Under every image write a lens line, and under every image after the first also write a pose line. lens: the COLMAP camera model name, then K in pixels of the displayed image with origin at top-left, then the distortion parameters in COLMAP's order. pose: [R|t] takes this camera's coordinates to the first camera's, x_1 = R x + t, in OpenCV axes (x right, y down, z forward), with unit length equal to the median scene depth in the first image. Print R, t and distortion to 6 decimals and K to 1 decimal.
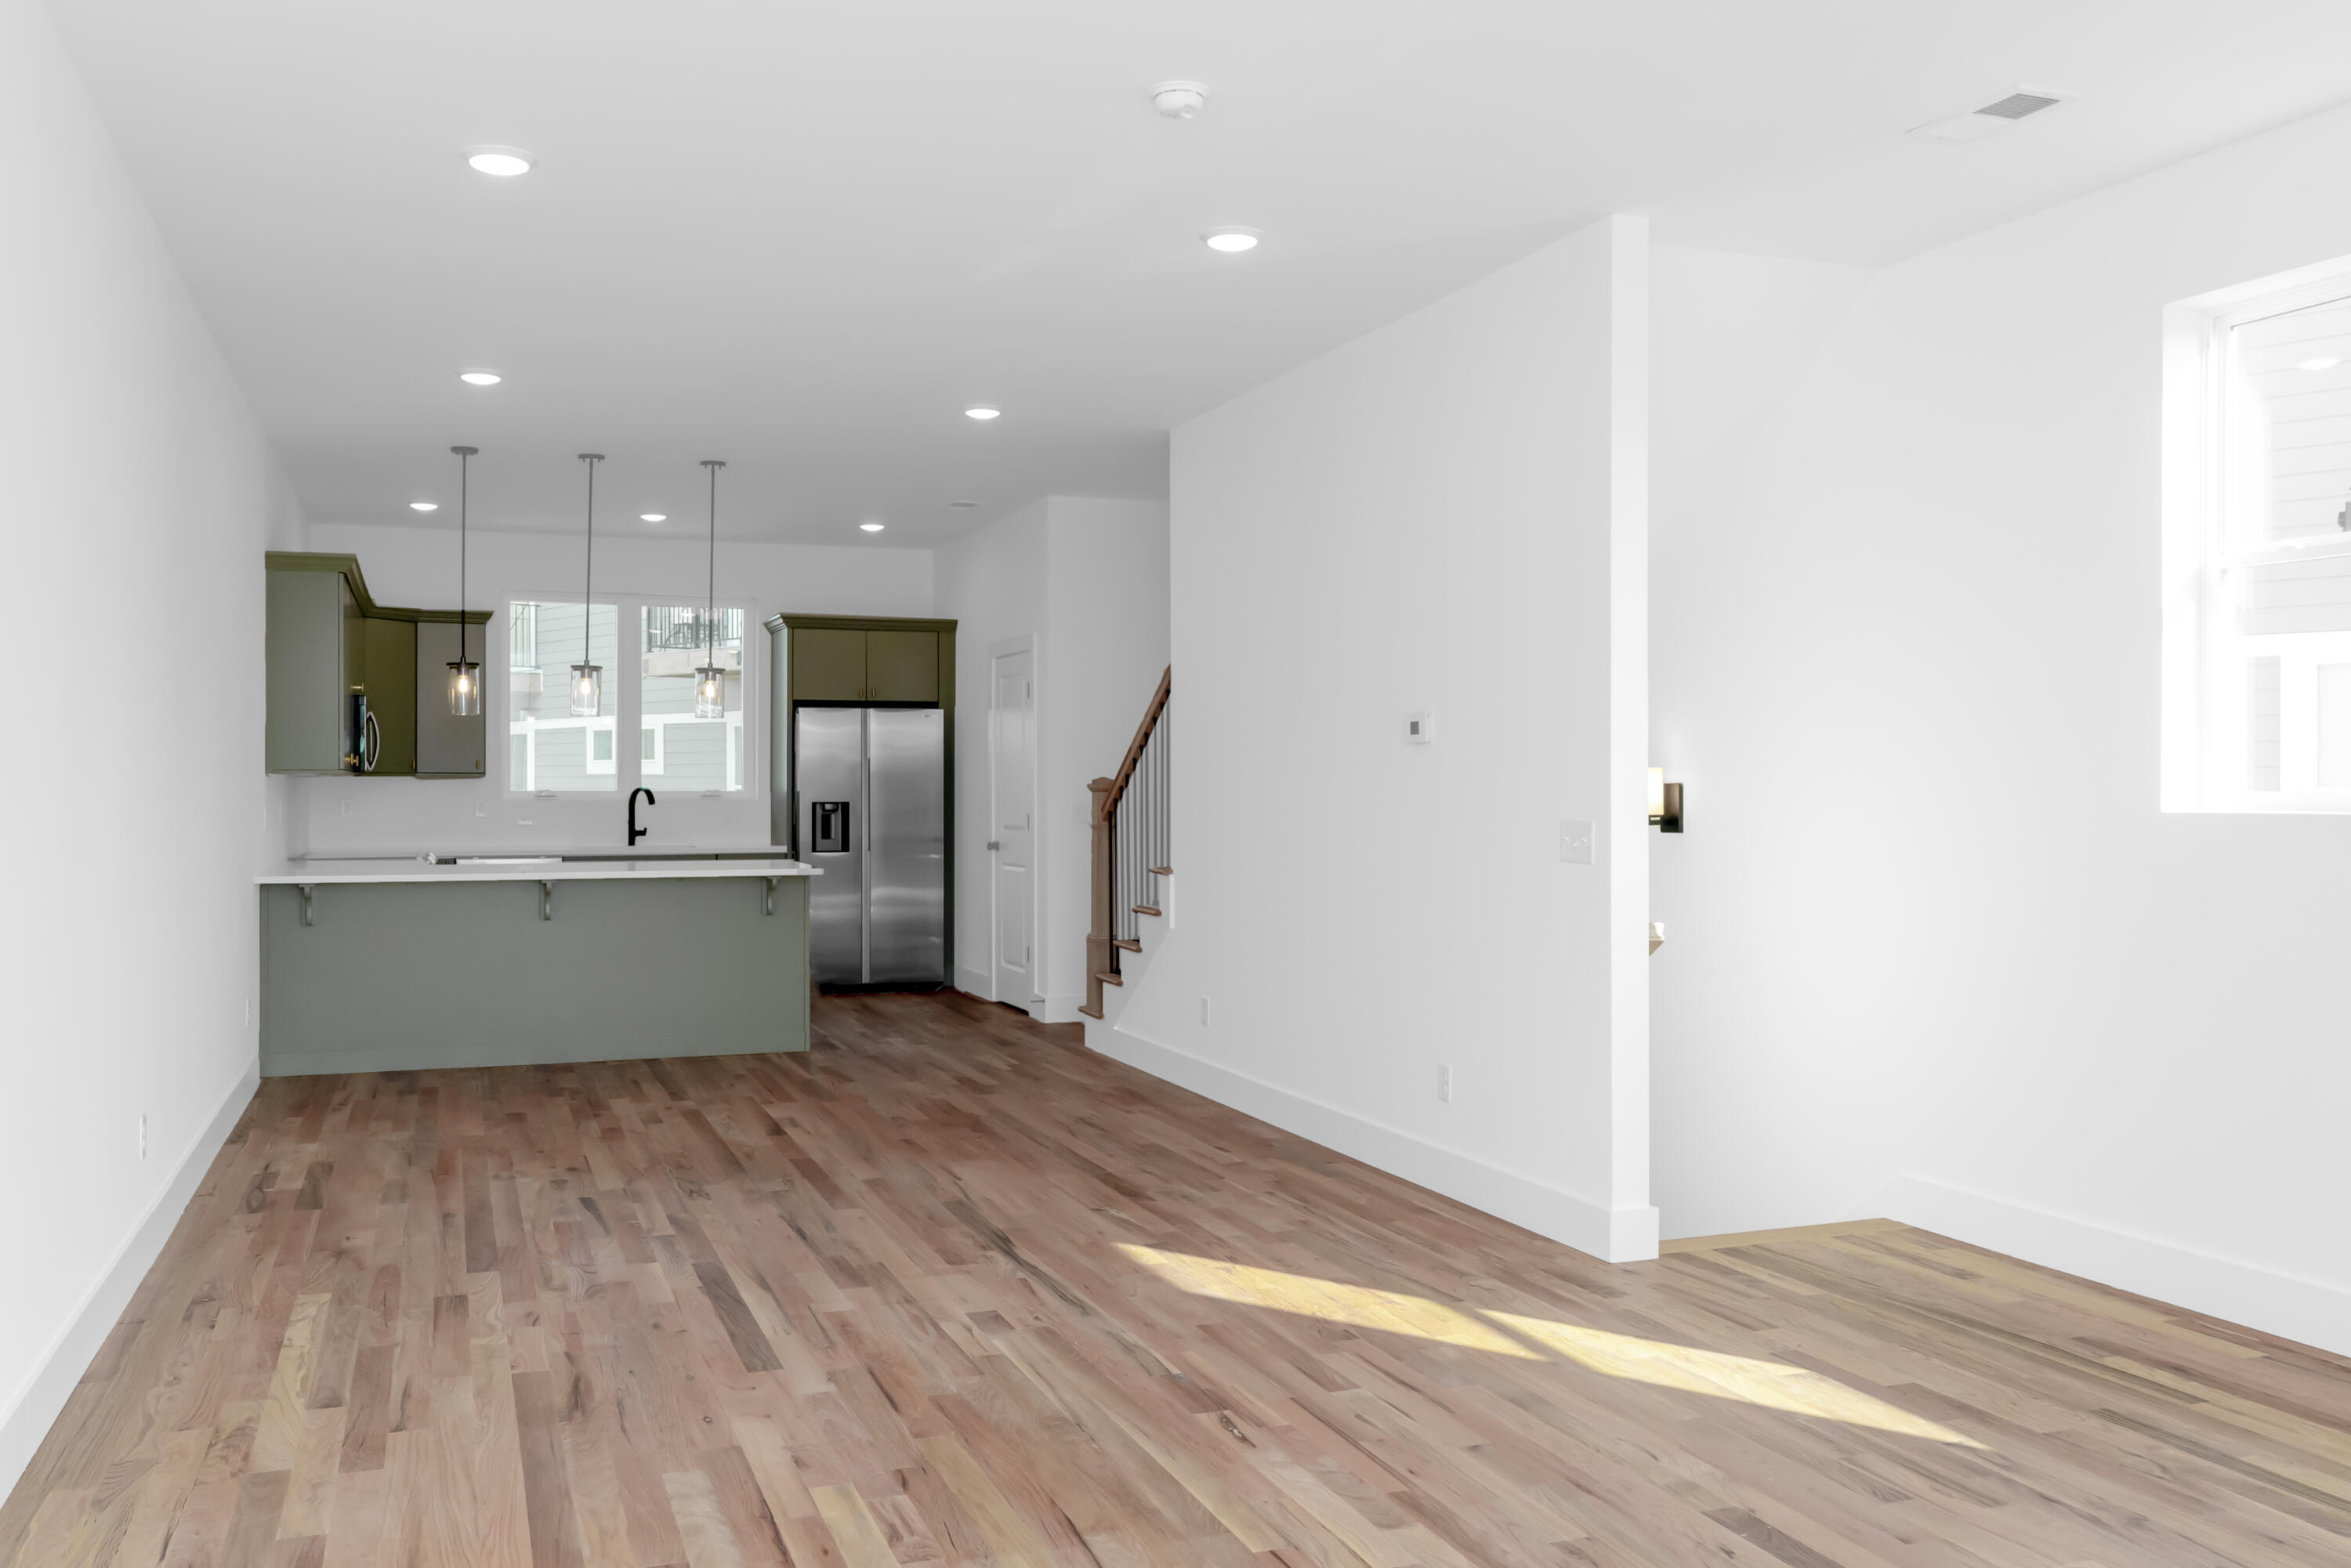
lens RADIAL K [[1895.0, 0, 1175.5], [0, 1895.0, 784.0], [0, 0, 1]] dist [-0.006058, 0.004156]
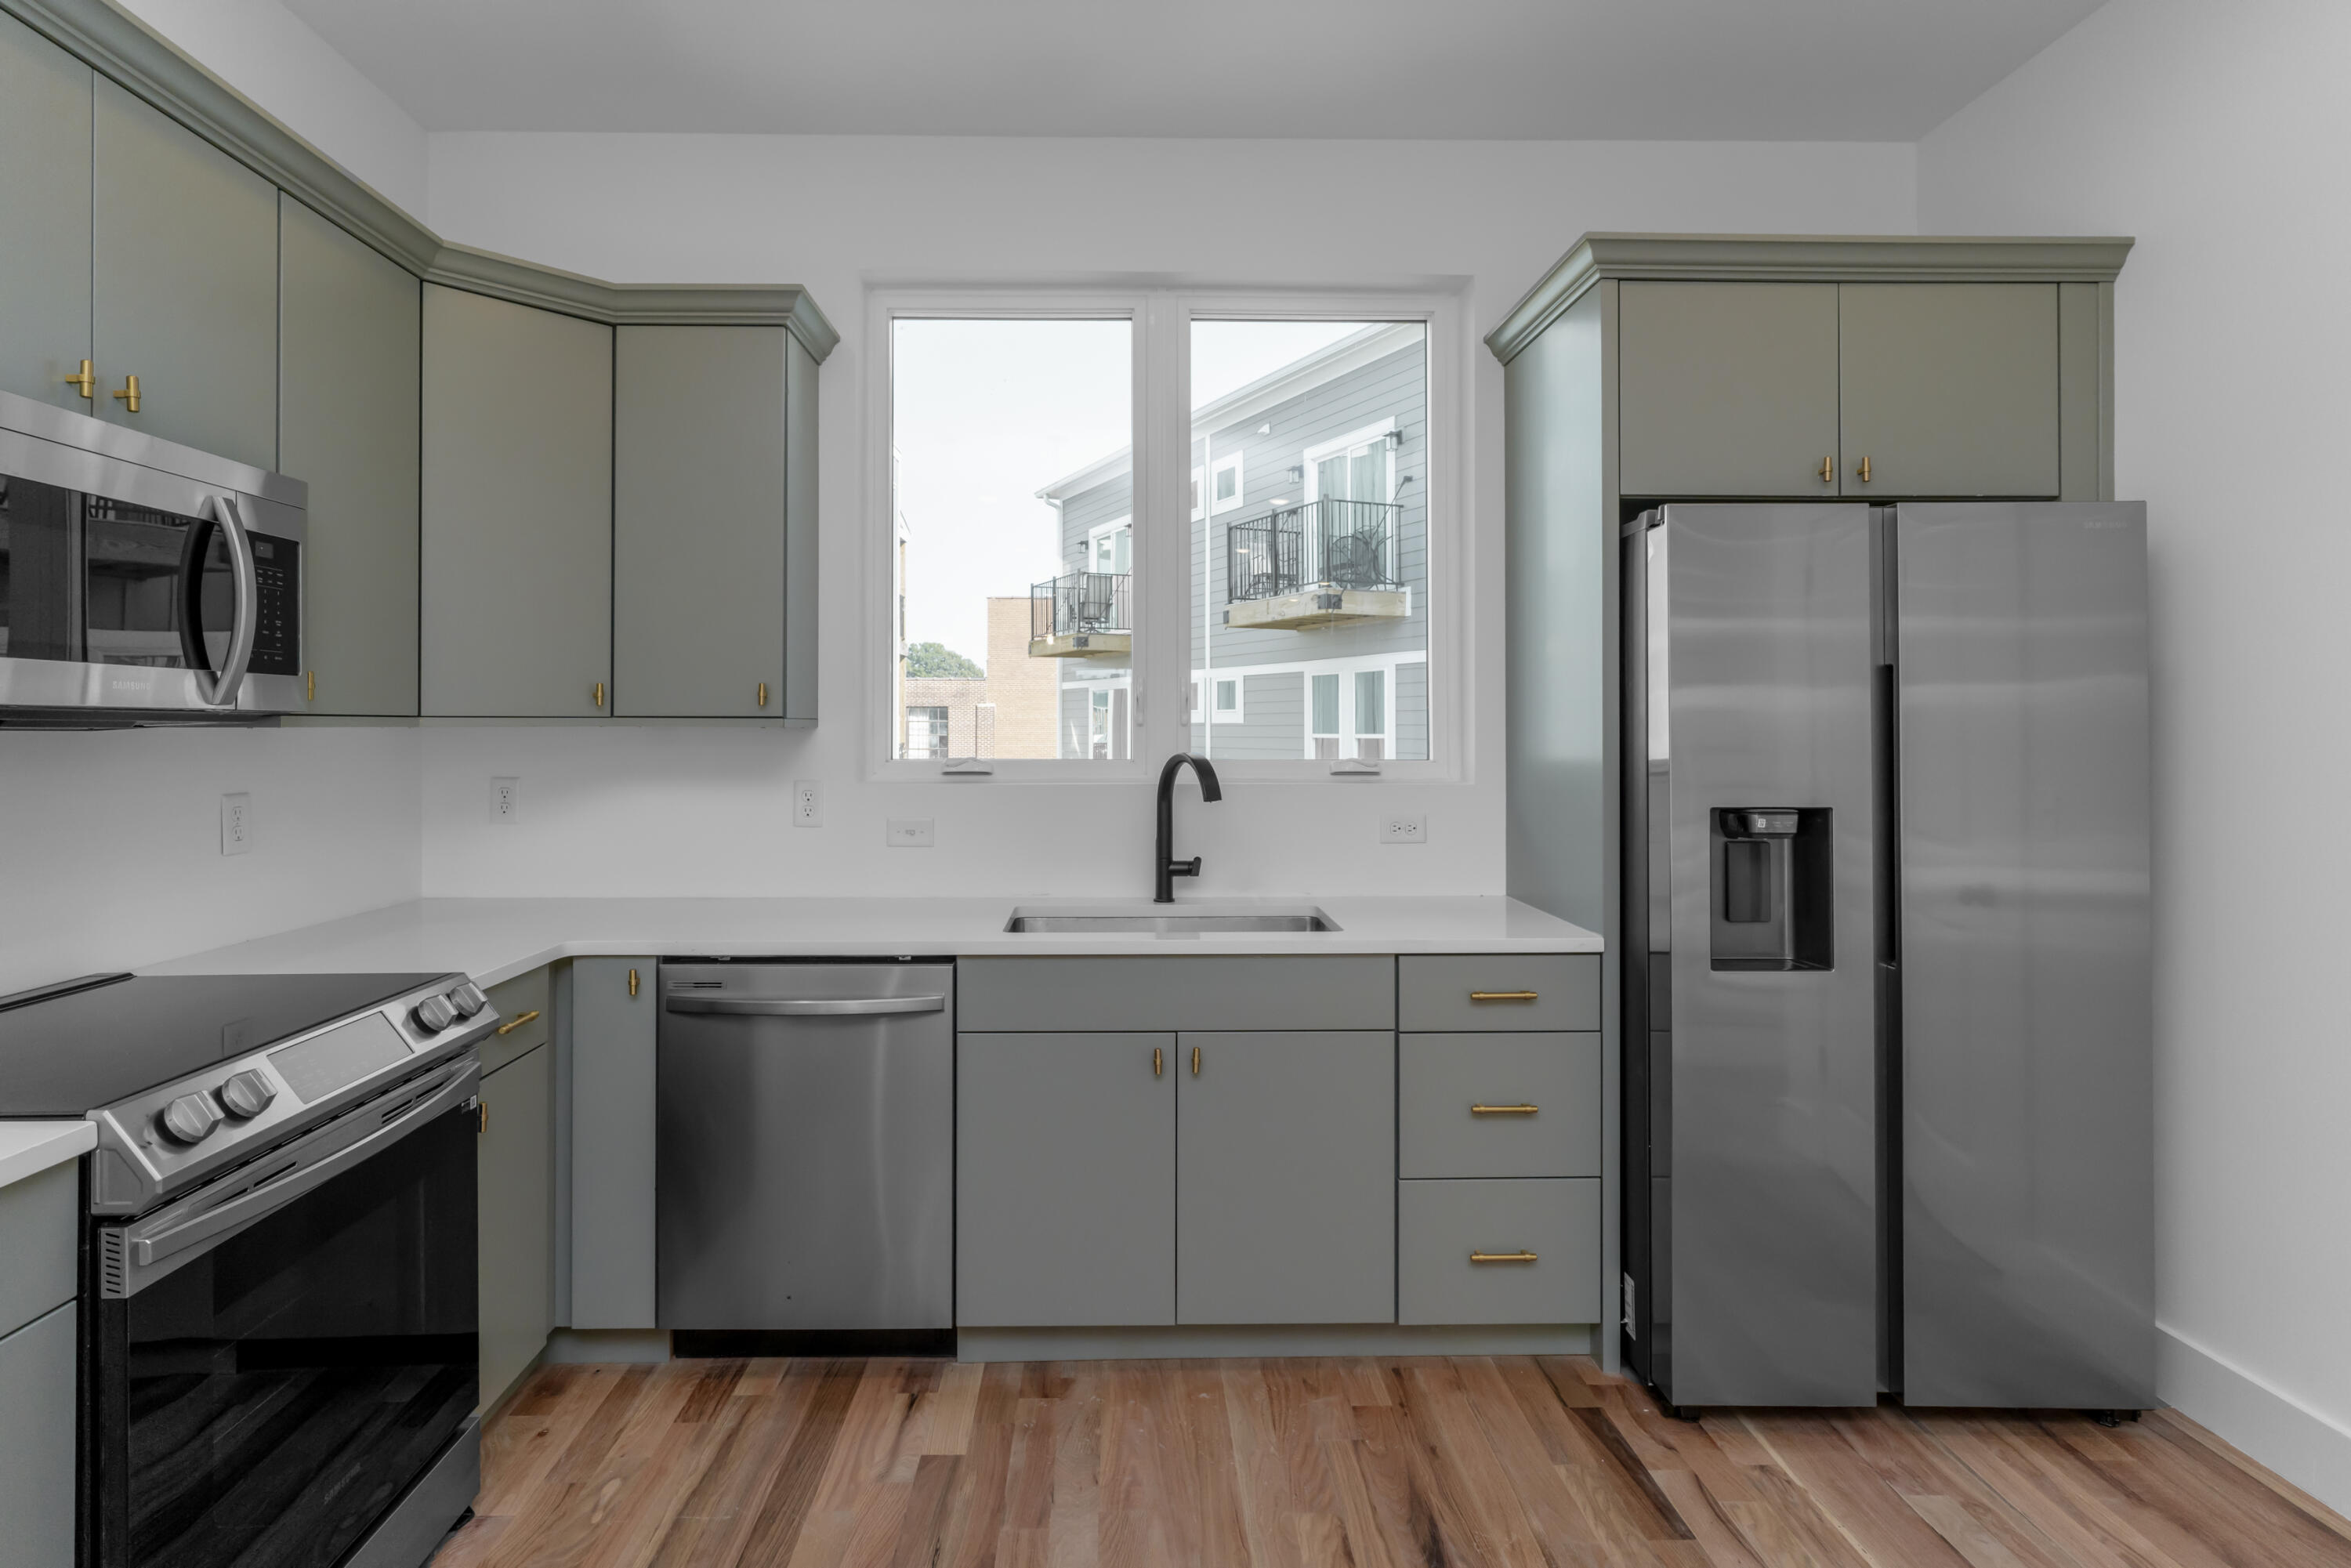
lens RADIAL K [[1239.0, 0, 1141.2], [0, 1239.0, 713.4], [0, 0, 1]] dist [-0.011086, 0.002431]
pose [[0.940589, -0.003552, -0.339528, -0.205334], [-0.000949, 0.999914, -0.013091, -0.003299], [0.339546, 0.012636, 0.940505, 0.760655]]
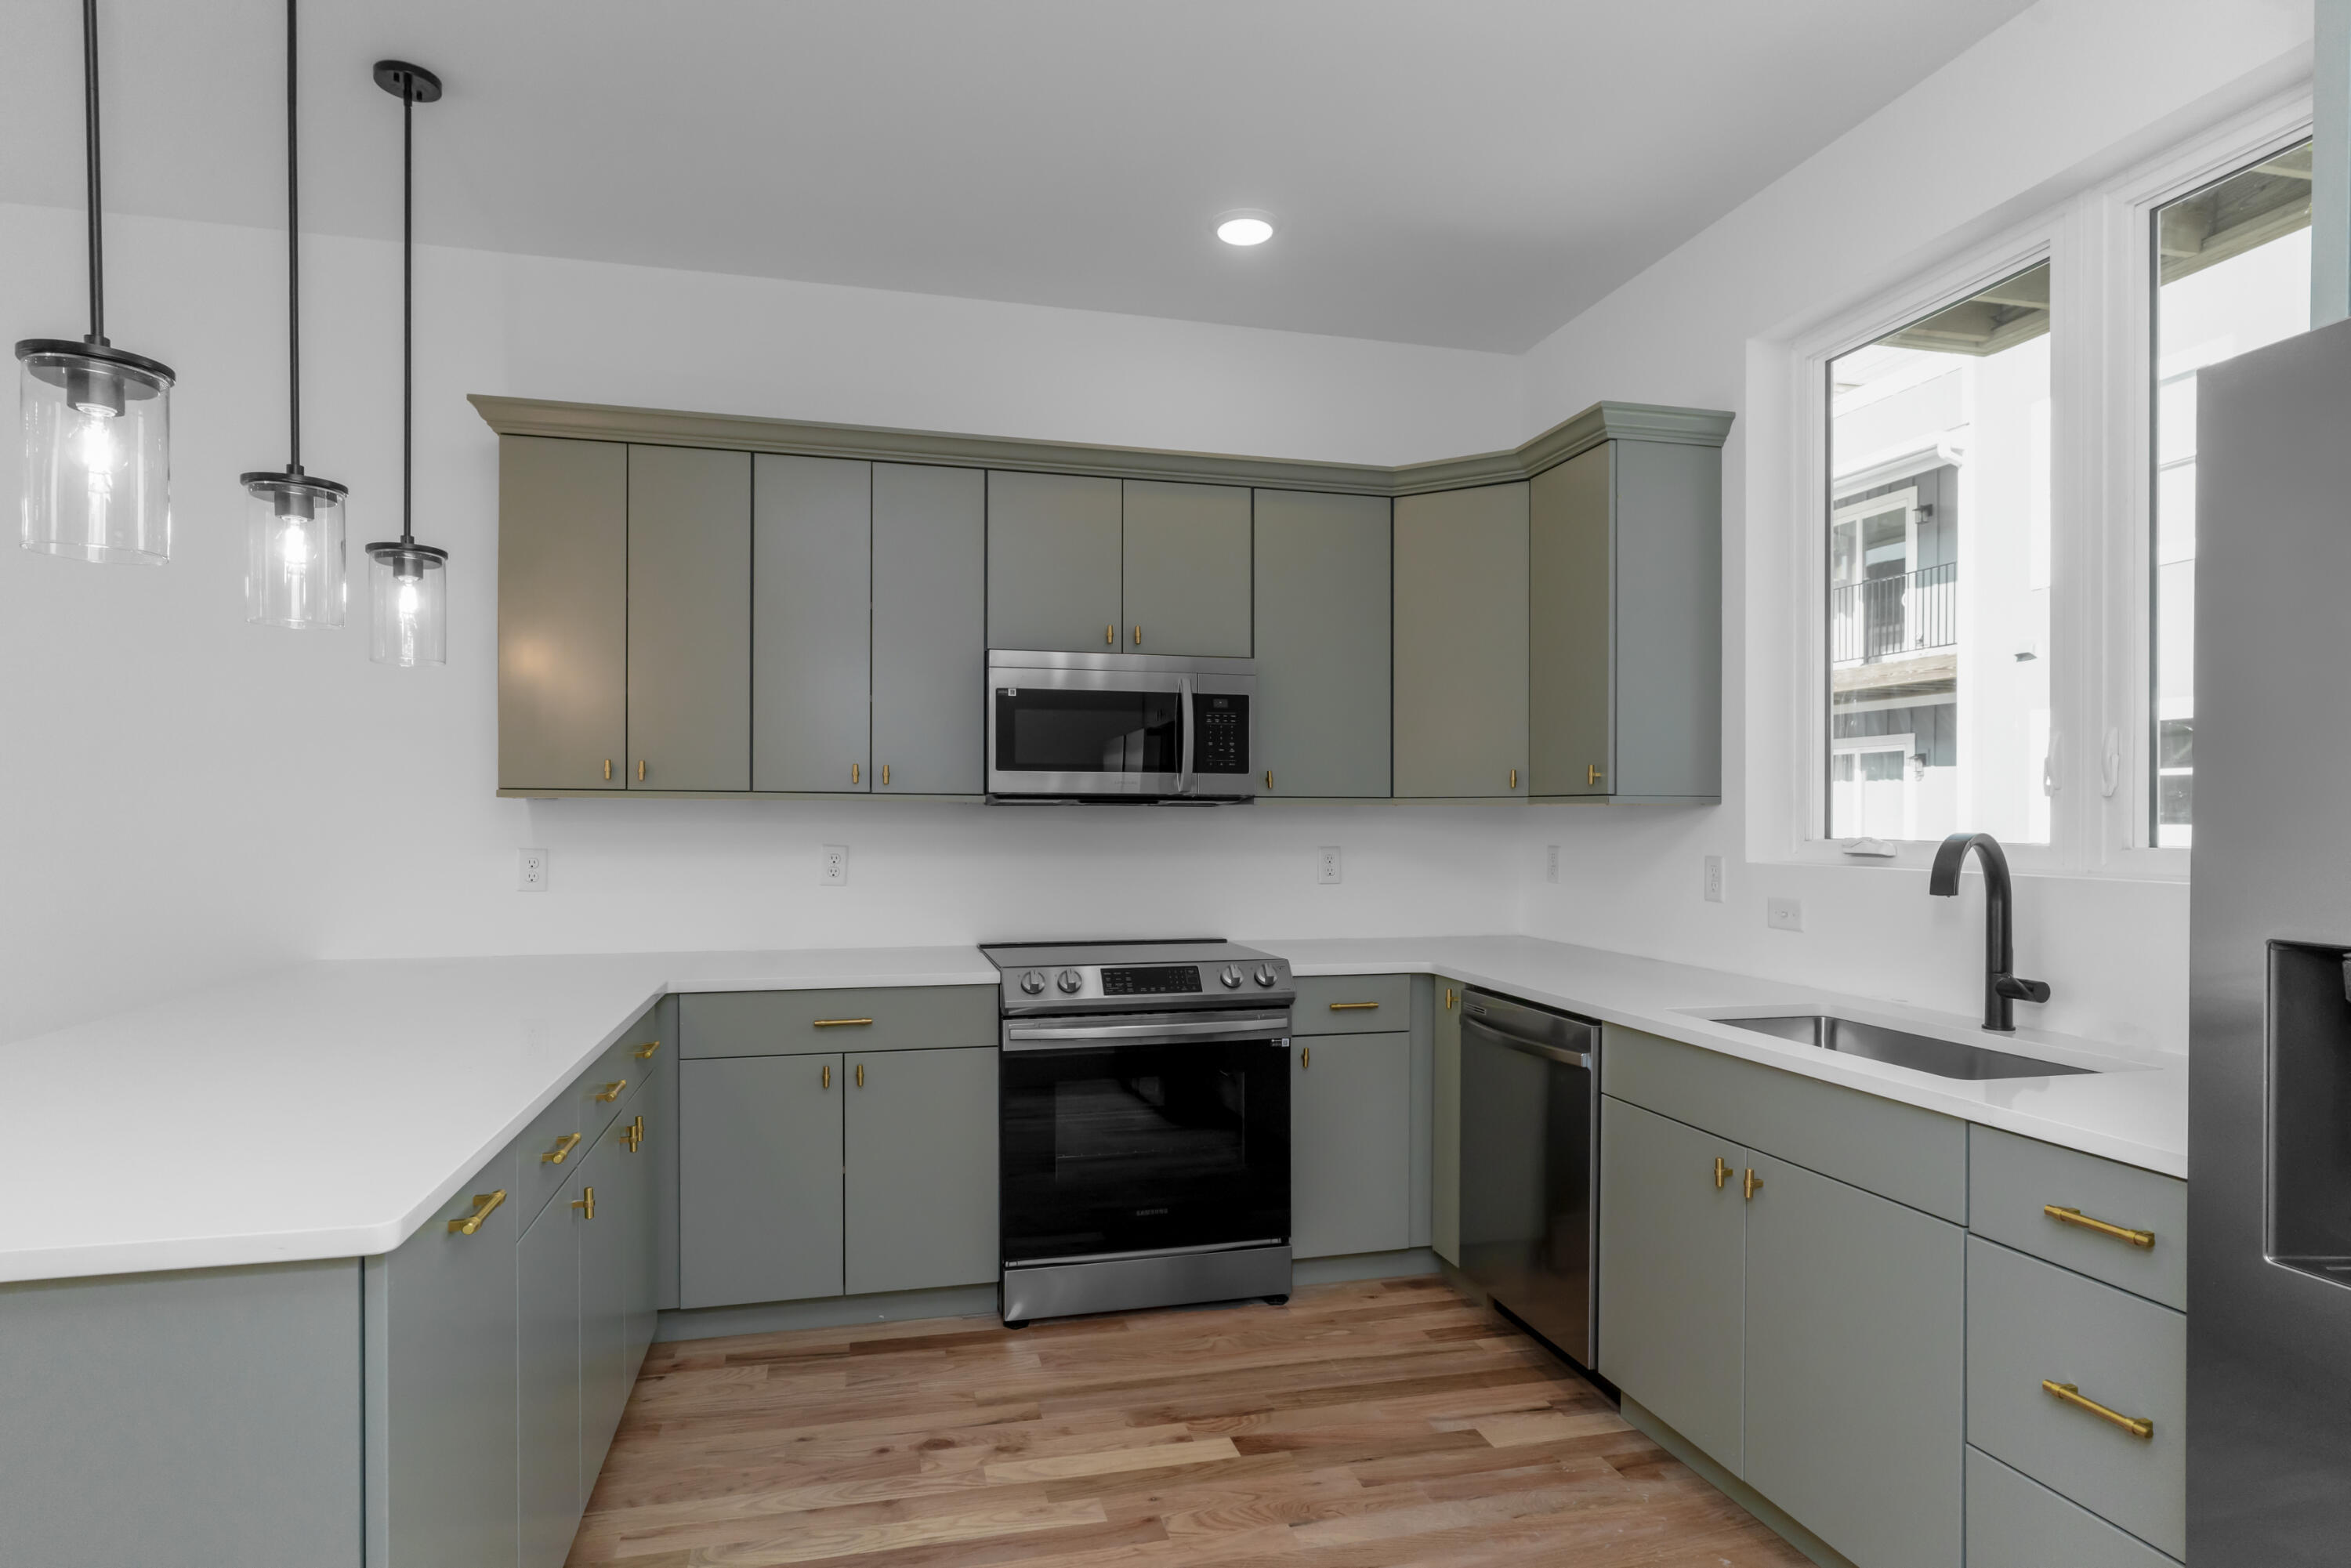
lens RADIAL K [[1256.4, 0, 1180.1], [0, 1256.4, 805.8], [0, 0, 1]] dist [-0.019000, -0.000056]
pose [[-0.112349, -0.006770, -0.993646, -0.075970], [-0.006315, 0.999961, -0.006099, -0.000922], [0.993649, 0.005590, -0.112387, 0.899607]]
